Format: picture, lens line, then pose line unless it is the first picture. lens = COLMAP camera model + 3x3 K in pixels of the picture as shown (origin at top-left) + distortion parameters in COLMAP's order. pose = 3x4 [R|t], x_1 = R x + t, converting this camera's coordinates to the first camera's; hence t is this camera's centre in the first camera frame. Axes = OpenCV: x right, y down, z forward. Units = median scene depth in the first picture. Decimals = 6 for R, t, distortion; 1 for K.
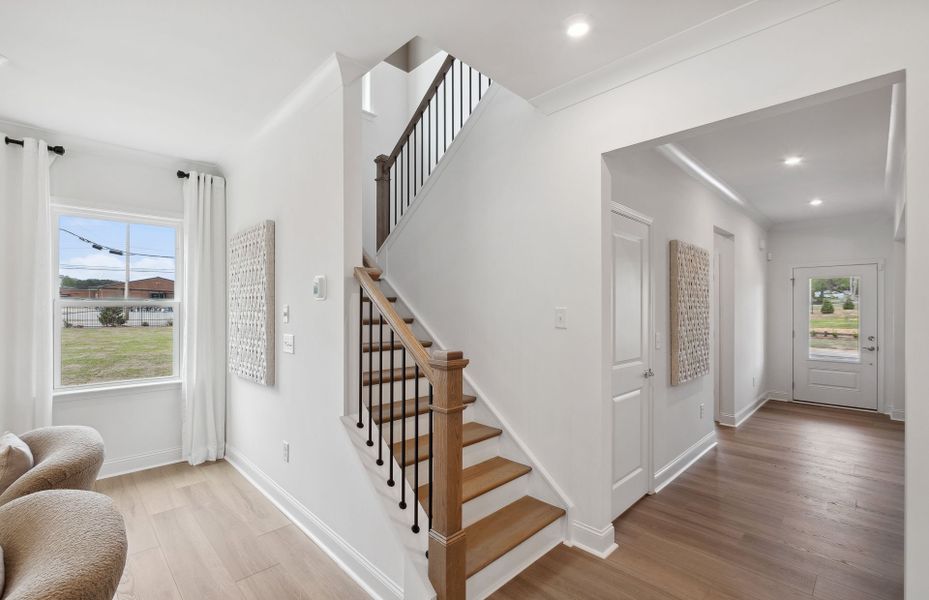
lens RADIAL K [[409.6, 0, 469.7], [0, 409.6, 305.8], [0, 0, 1]] dist [-0.002011, -0.000477]
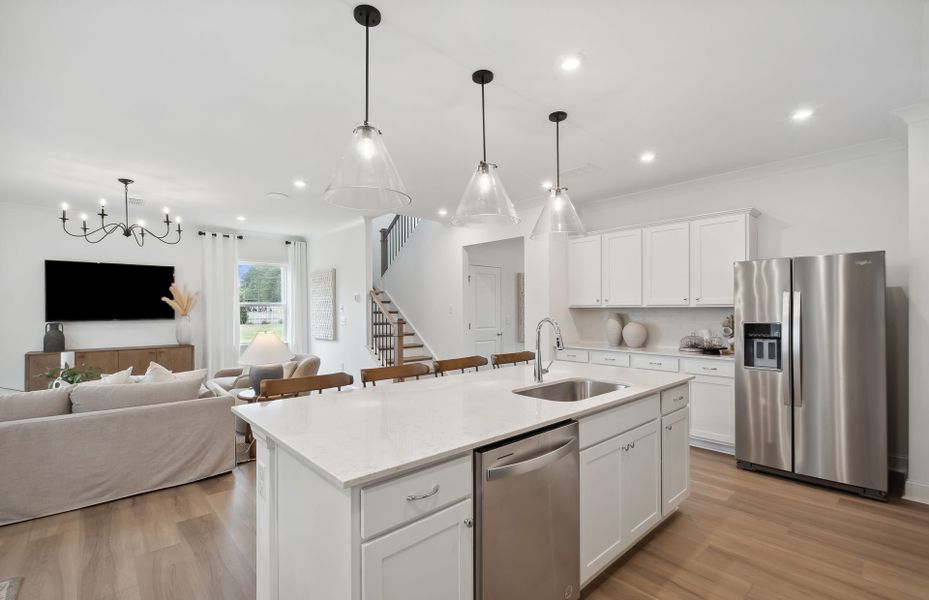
lens RADIAL K [[409.6, 0, 469.7], [0, 409.6, 305.8], [0, 0, 1]] dist [-0.002011, -0.000477]
pose [[0.999393, -0.003506, -0.034660, 0.353907], [0.003131, 0.999936, -0.010875, 0.030038], [0.034695, 0.010760, 0.999340, -1.257210]]
